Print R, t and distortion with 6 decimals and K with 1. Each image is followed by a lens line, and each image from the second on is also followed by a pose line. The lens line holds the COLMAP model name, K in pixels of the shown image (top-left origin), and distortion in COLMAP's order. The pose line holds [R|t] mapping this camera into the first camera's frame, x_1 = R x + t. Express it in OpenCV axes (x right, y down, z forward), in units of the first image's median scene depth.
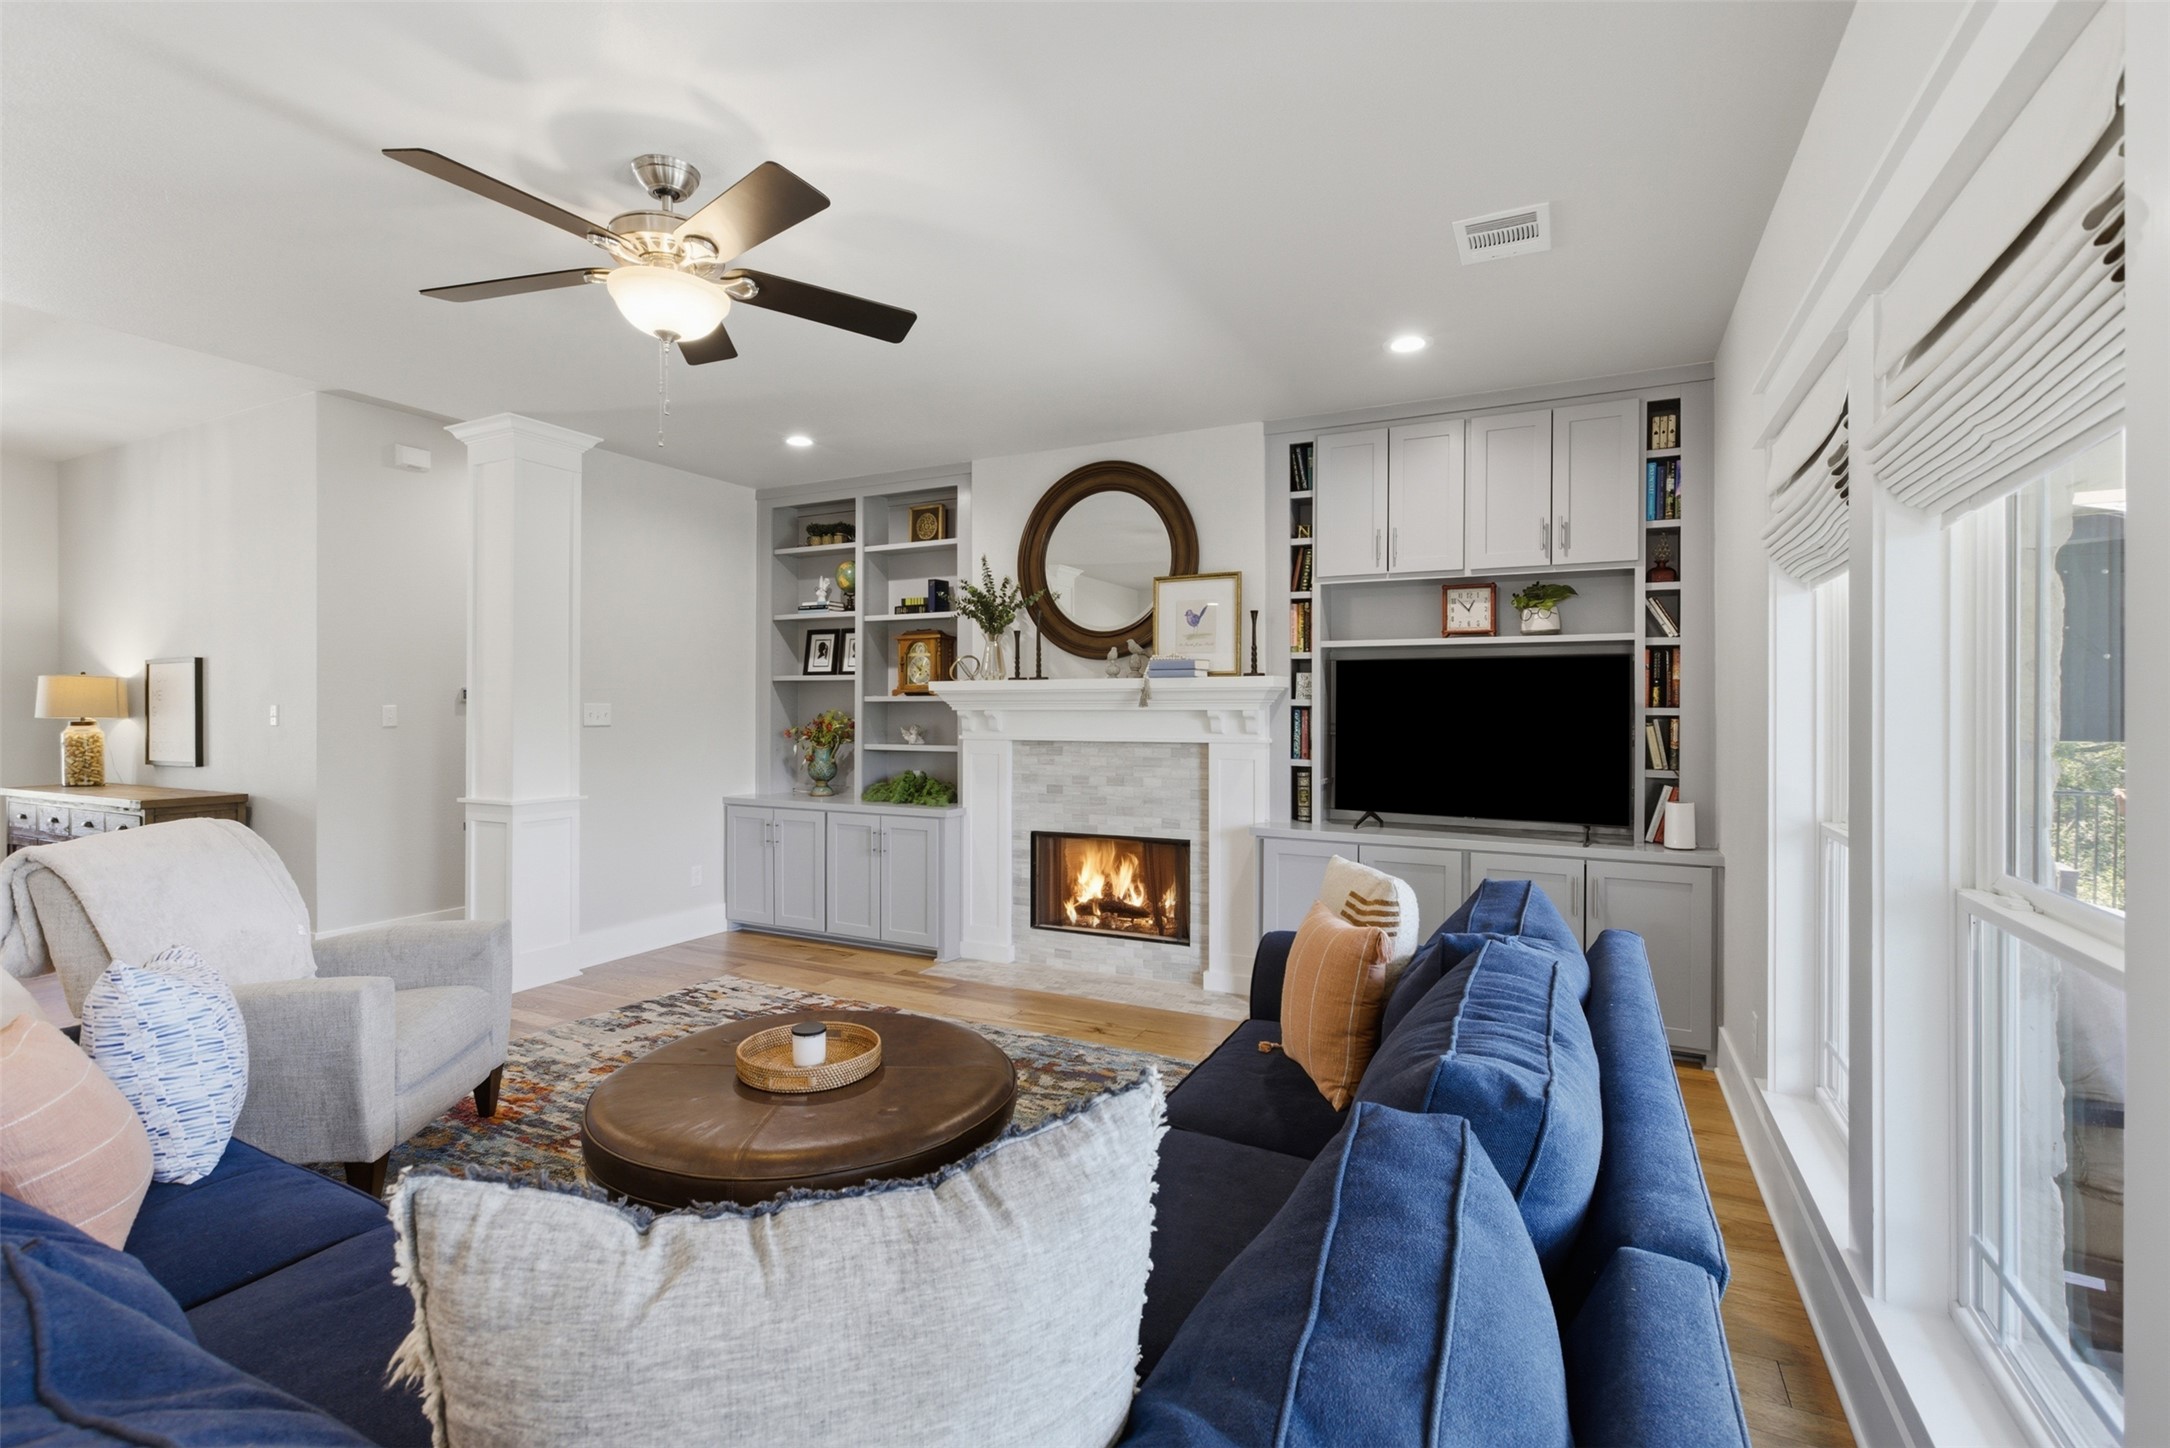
lens RADIAL K [[990.7, 0, 1078.3], [0, 990.7, 711.9], [0, 0, 1]] dist [0.000676, 0.001558]
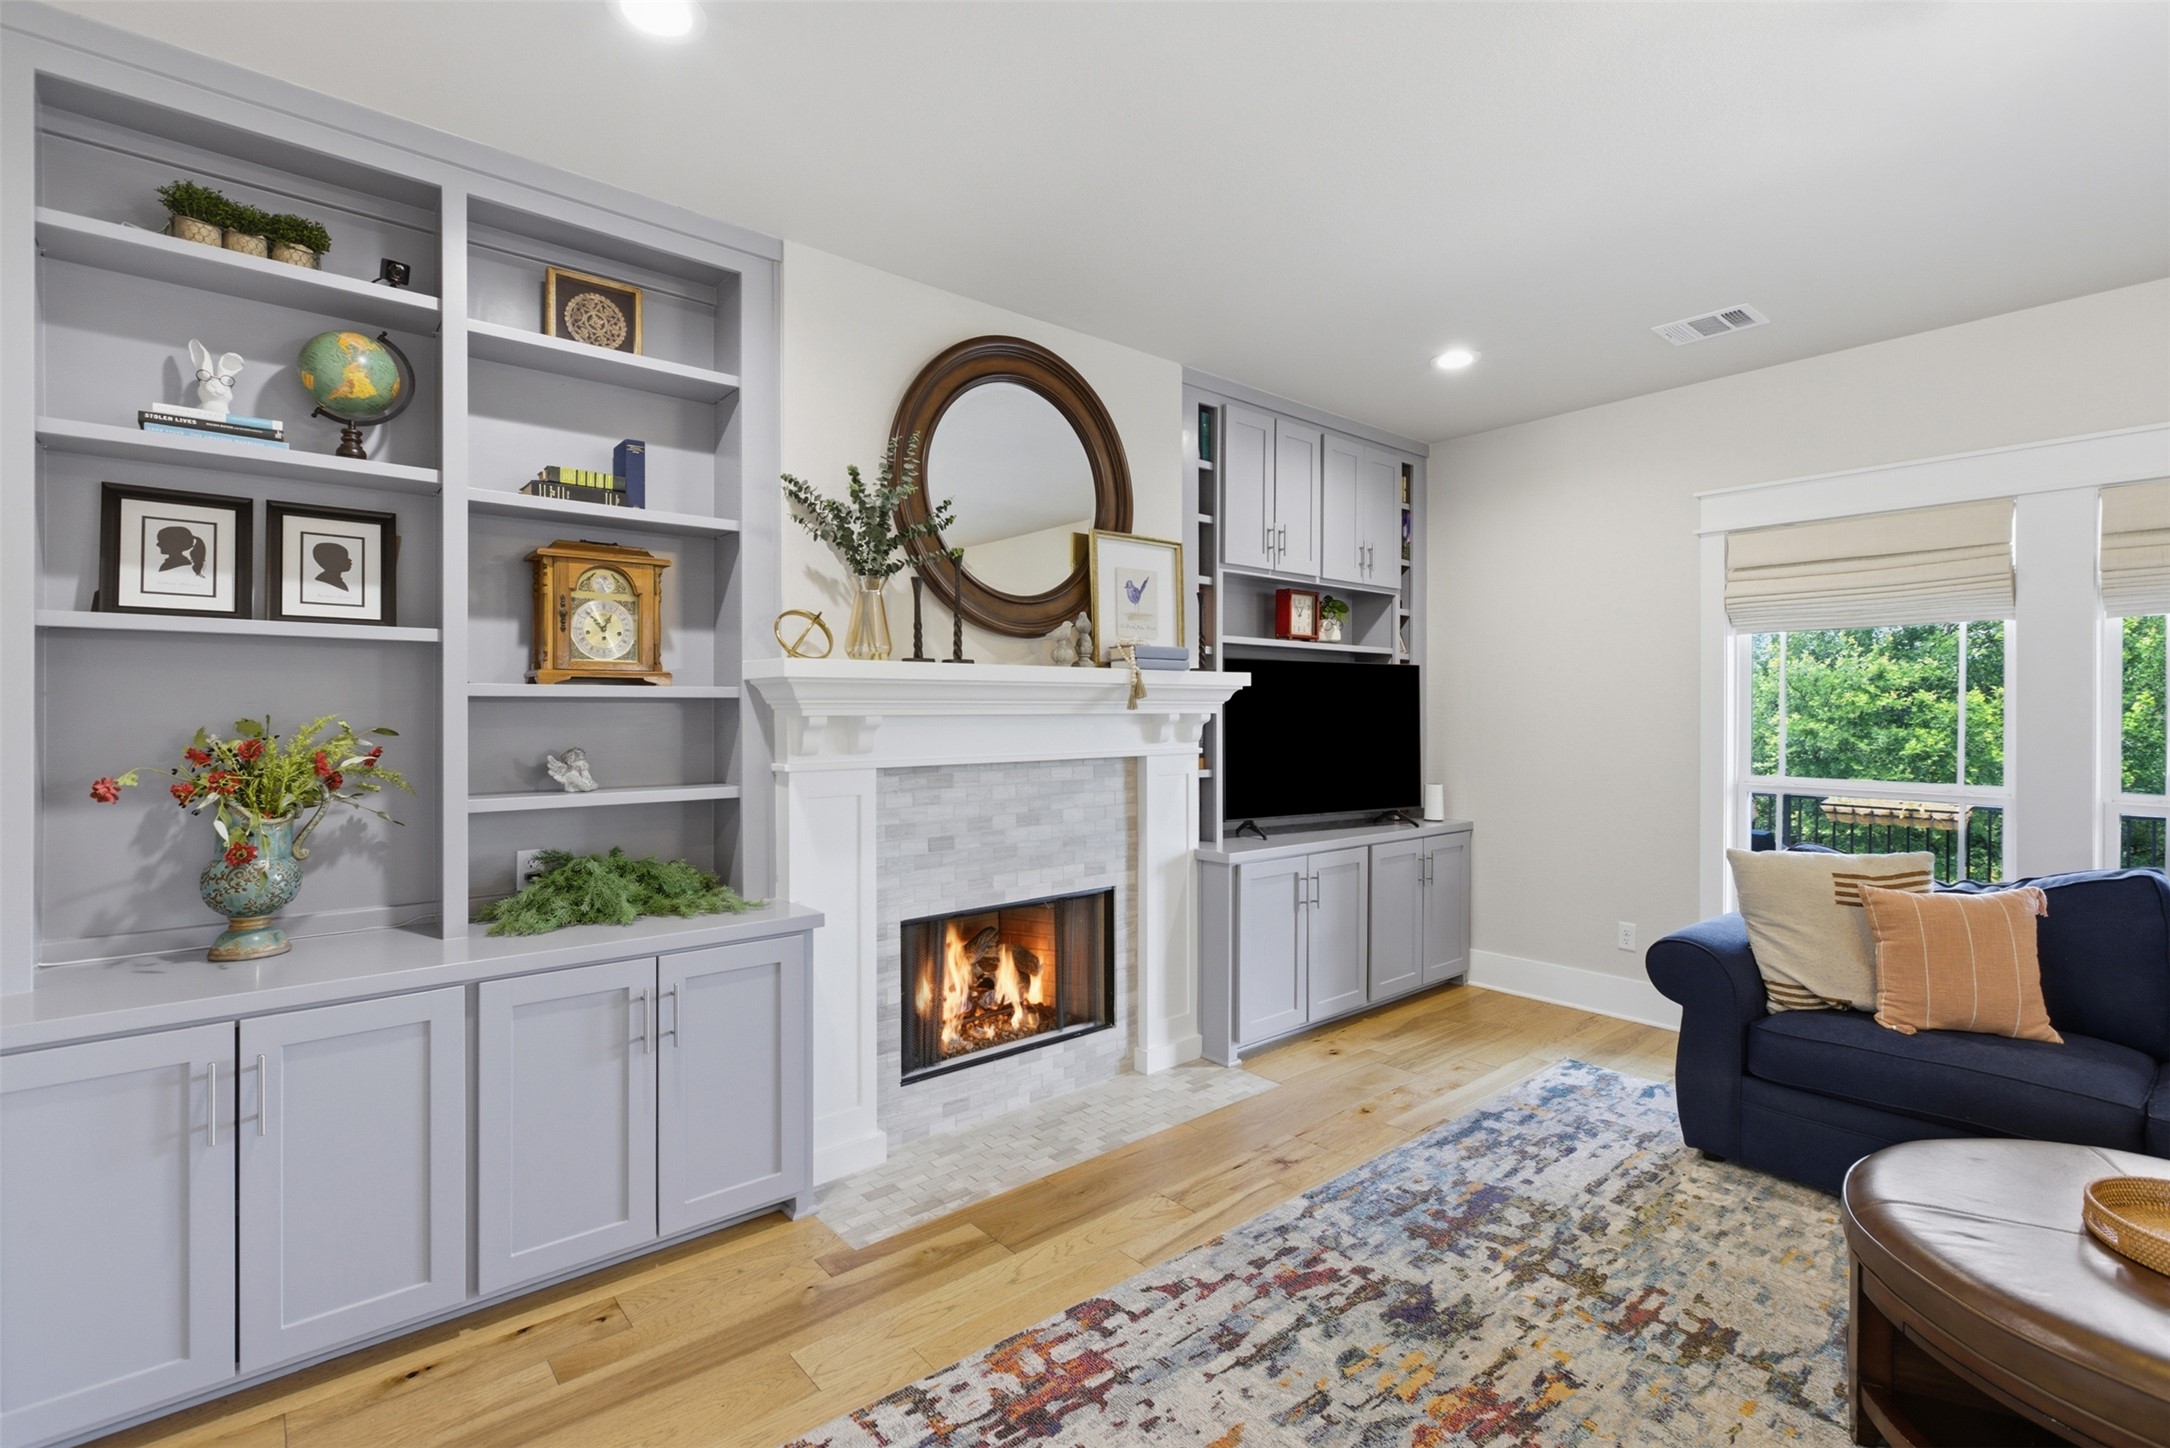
lens RADIAL K [[990.7, 0, 1079.5], [0, 990.7, 714.9], [0, 0, 1]] dist [0.000676, 0.001558]
pose [[0.389271, -0.006091, 0.921103, -0.592130], [0.004070, 0.999980, 0.004892, -0.004624], [-0.921114, 0.001844, 0.389288, 0.731057]]
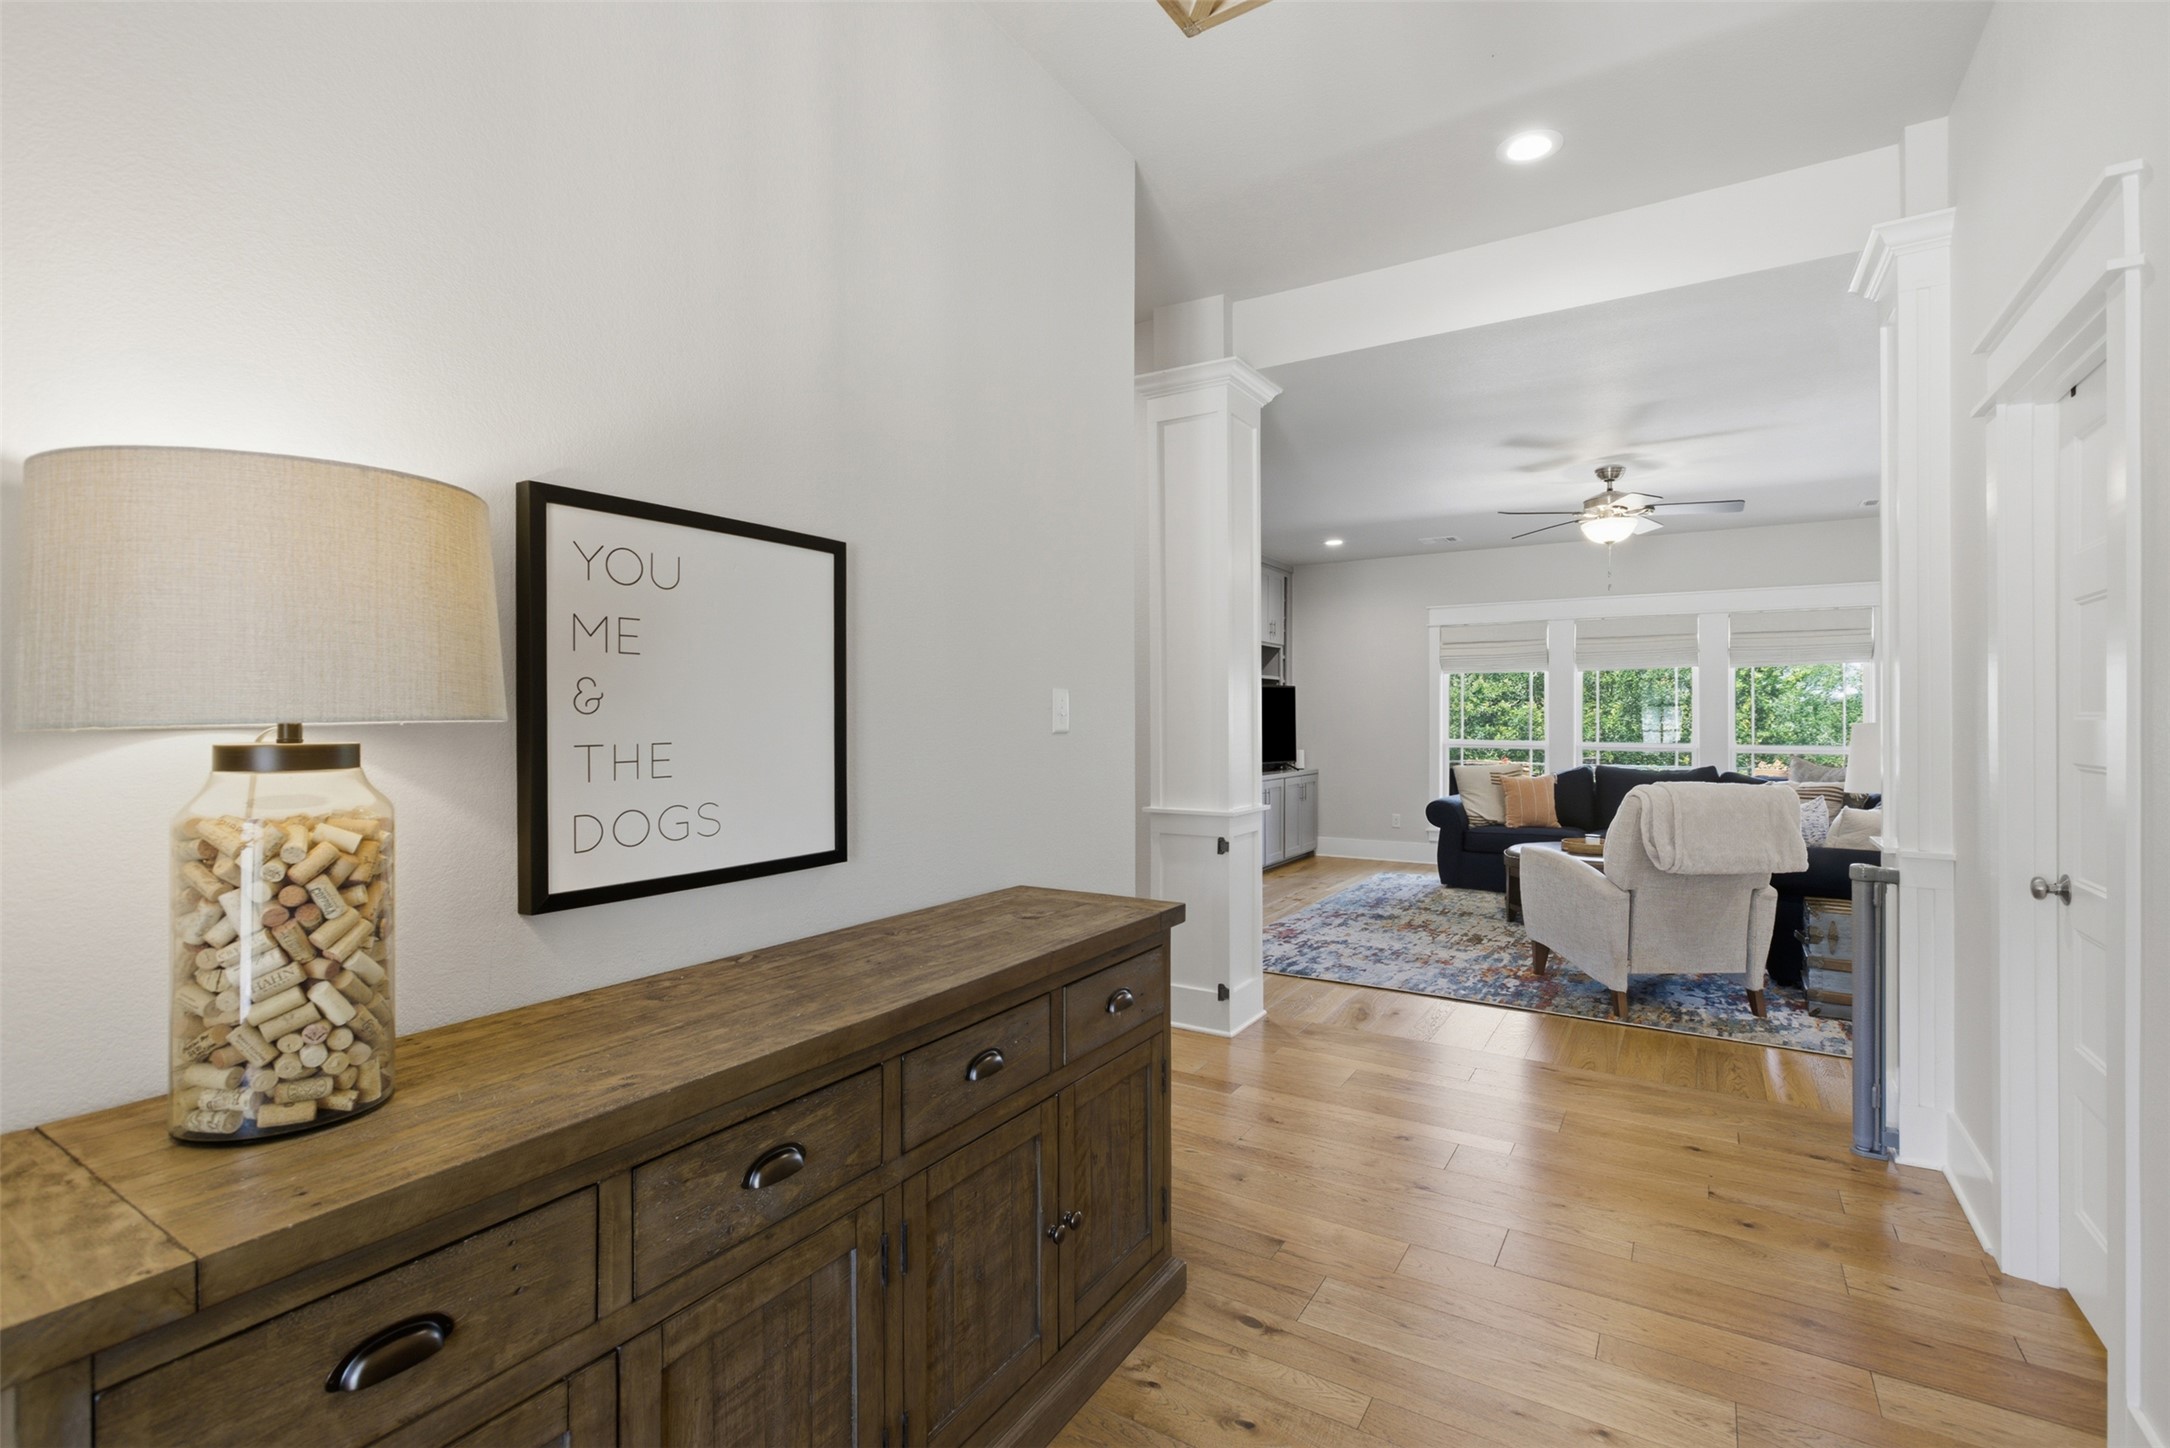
lens RADIAL K [[990.7, 0, 1078.0], [0, 990.7, 718.7], [0, 0, 1]] dist [0.000676, 0.001558]
pose [[0.093918, -0.001507, 0.995579, -1.432379], [0.006535, 0.999978, 0.000897, 0.009288], [-0.995559, 0.006422, 0.093925, 1.030643]]
